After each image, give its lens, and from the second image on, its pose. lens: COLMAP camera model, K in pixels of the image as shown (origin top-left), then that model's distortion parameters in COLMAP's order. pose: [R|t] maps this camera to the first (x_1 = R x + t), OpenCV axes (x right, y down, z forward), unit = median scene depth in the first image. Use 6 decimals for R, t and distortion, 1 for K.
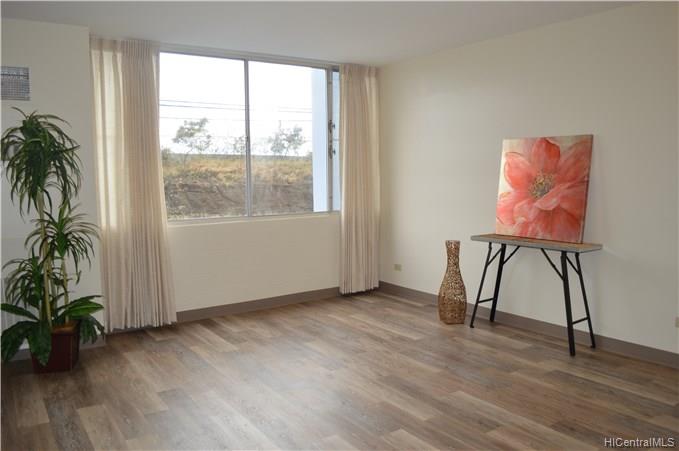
lens RADIAL K [[546.0, 0, 340.5], [0, 546.0, 224.1], [0, 0, 1]] dist [-0.072204, 0.009303]
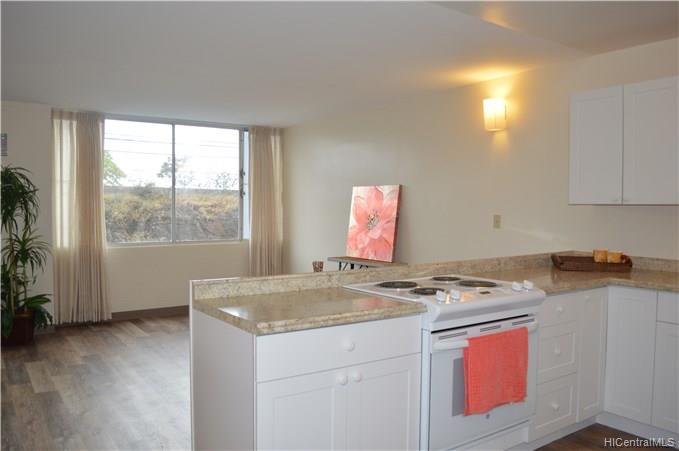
lens RADIAL K [[546.0, 0, 338.1], [0, 546.0, 225.9], [0, 0, 1]] dist [-0.072204, 0.009303]
pose [[0.999854, 0.014065, 0.009728, 0.256354], [-0.013444, 0.998033, -0.061225, 0.026353], [-0.010570, 0.061085, 0.998077, -0.368120]]
